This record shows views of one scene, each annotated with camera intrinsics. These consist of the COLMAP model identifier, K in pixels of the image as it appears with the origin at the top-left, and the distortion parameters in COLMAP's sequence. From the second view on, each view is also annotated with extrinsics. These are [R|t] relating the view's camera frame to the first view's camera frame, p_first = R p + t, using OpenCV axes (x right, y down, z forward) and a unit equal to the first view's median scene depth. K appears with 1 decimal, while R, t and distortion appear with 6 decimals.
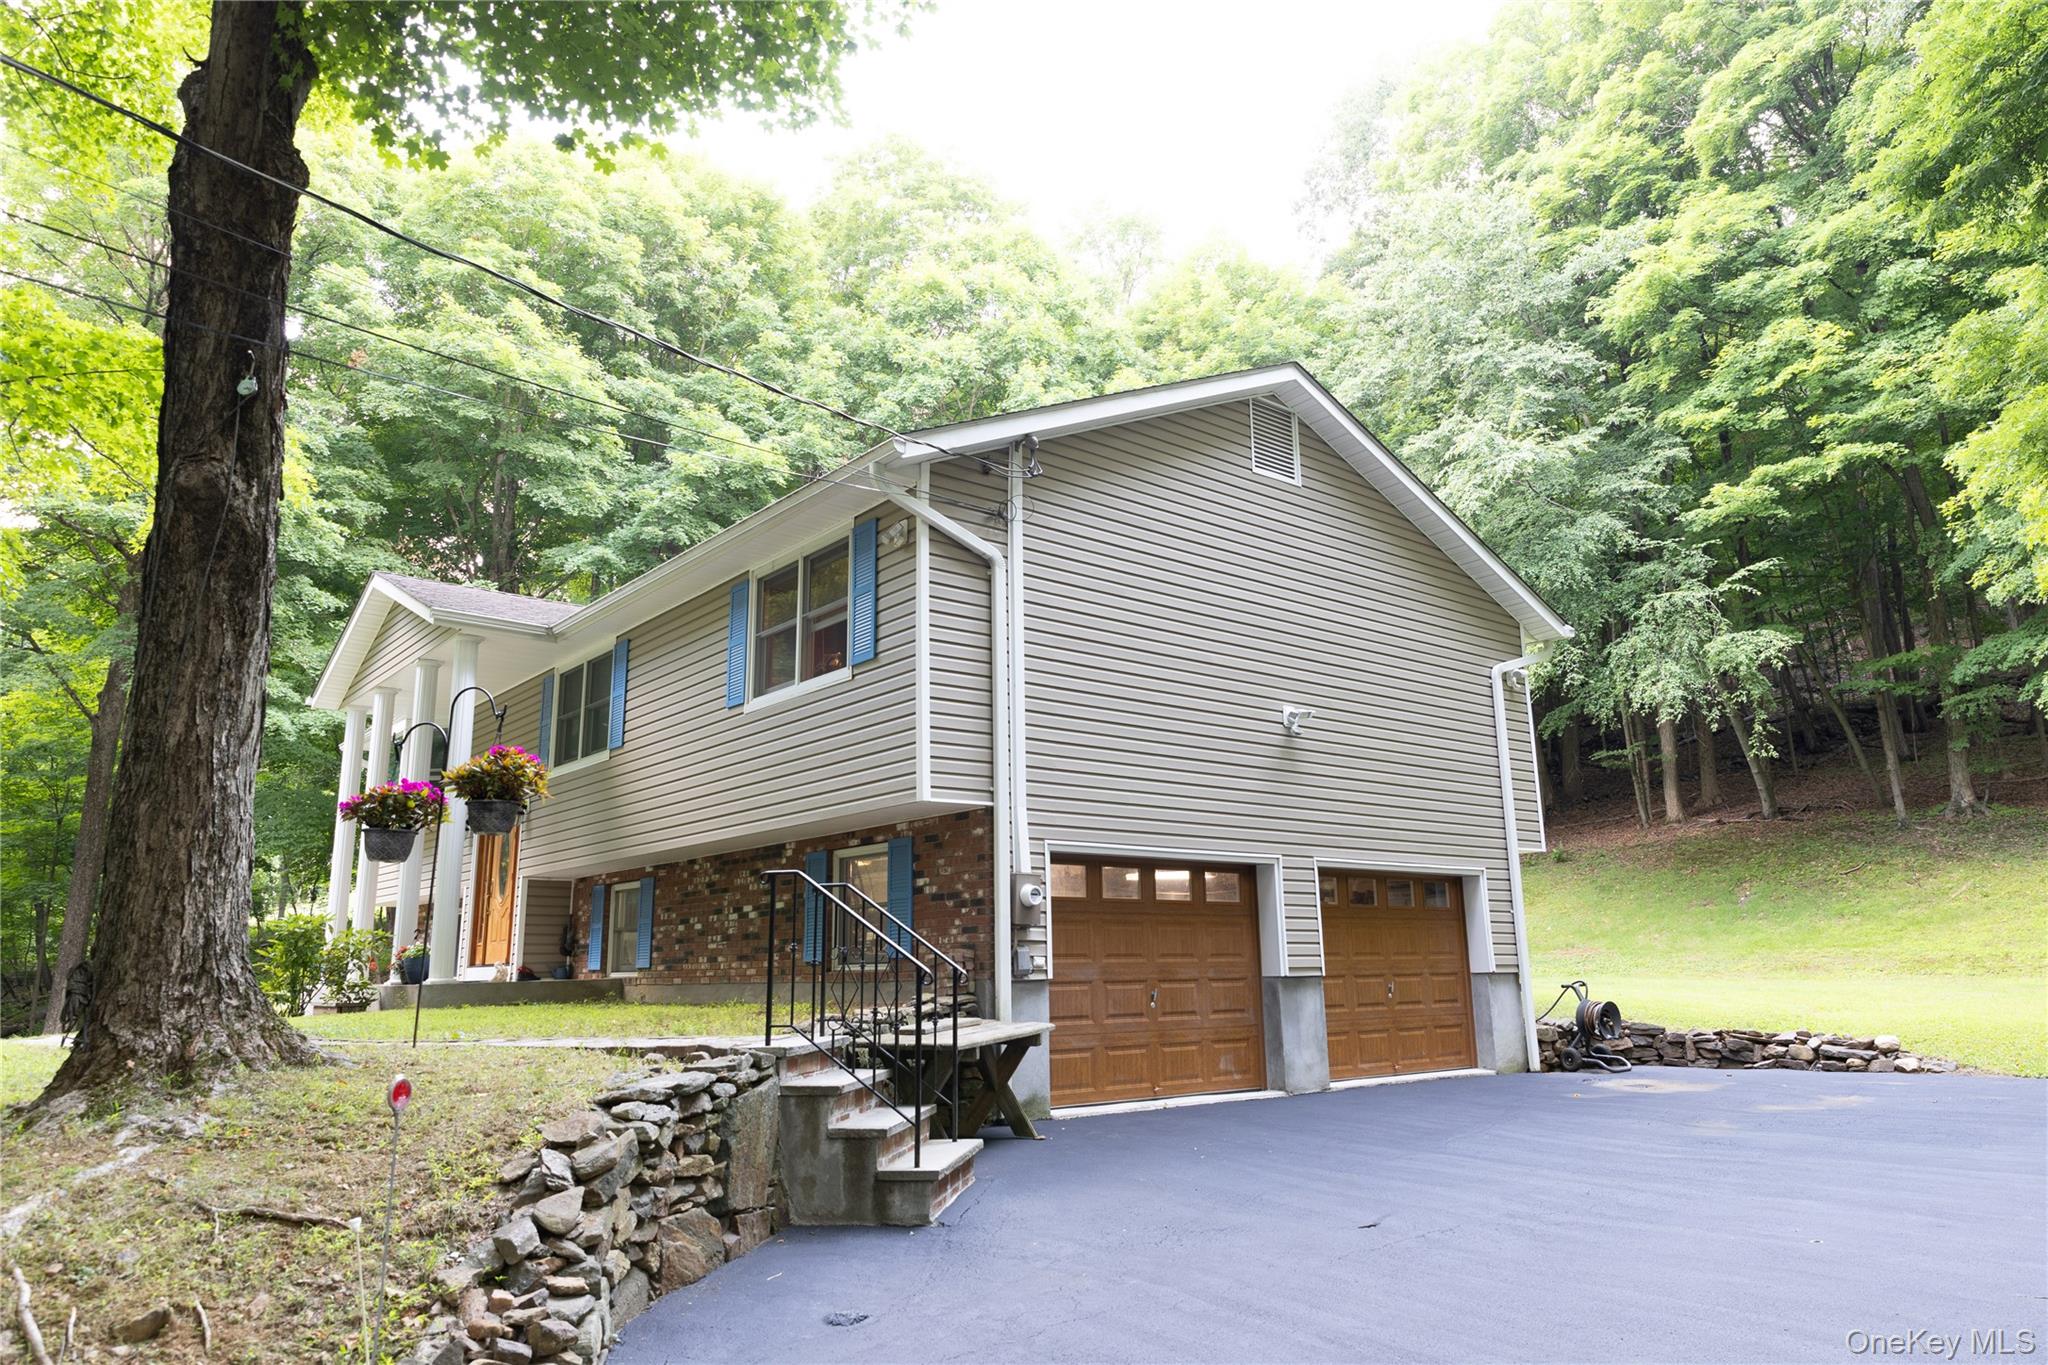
lens RADIAL K [[1342.9, 0, 1024.0], [0, 1342.9, 682.5], [0, 0, 1]] dist [-0.005513, -0.003147]
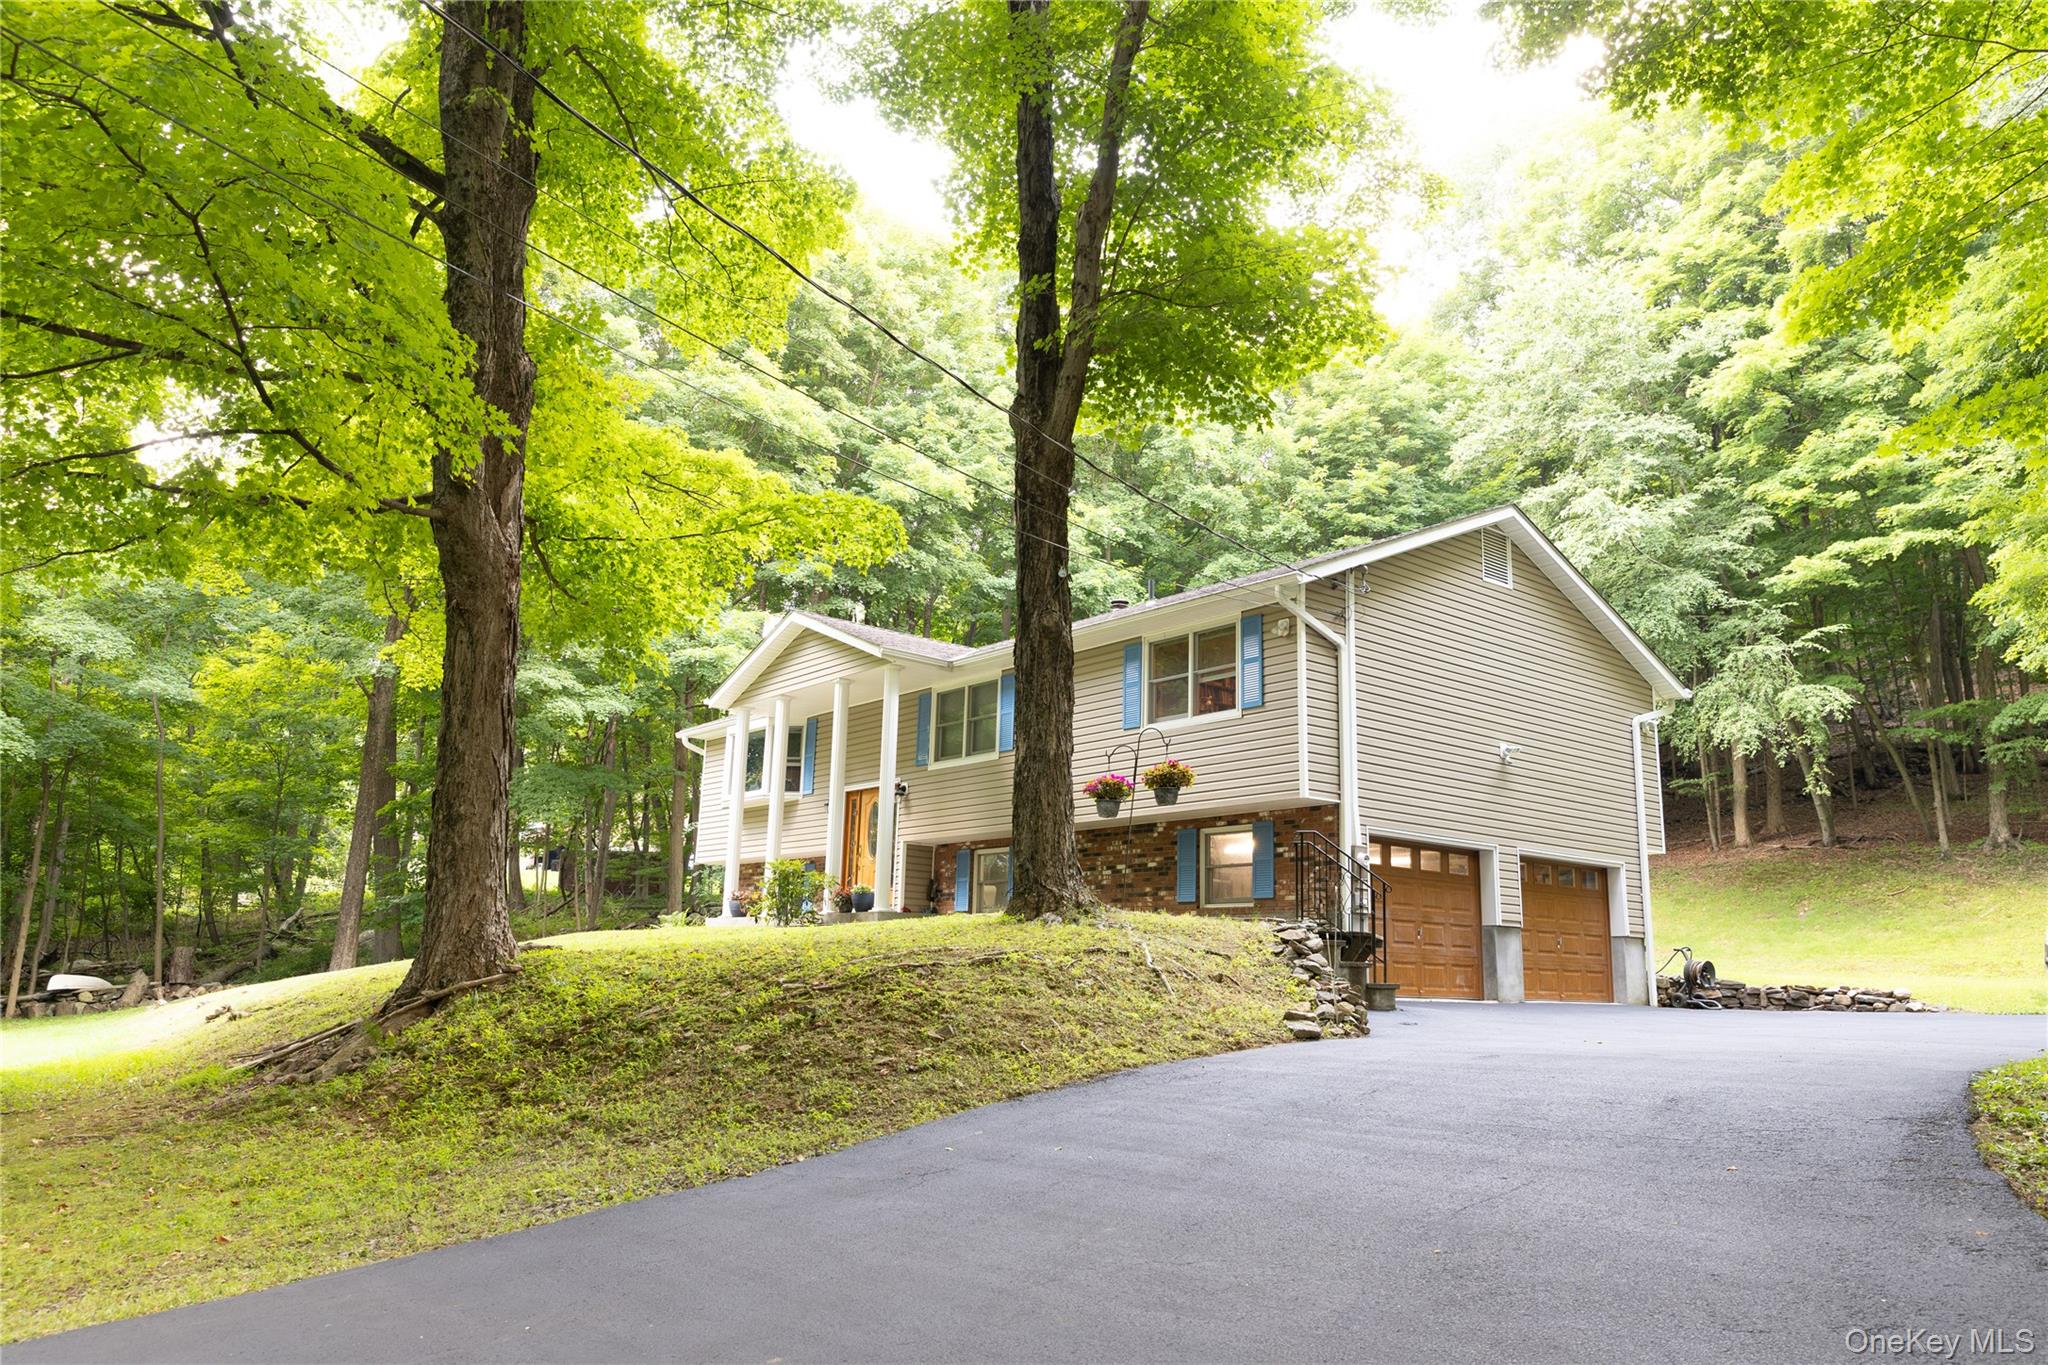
lens RADIAL K [[1501.3, 0, 982.9], [0, 1501.3, 682.1], [0, 0, 1]] dist [-0.037719, 0.028132]
pose [[0.999004, 0.042542, -0.013440, -0.165924], [-0.042440, 0.999068, 0.007836, -0.018029], [0.013761, -0.007257, 0.999879, -0.300373]]
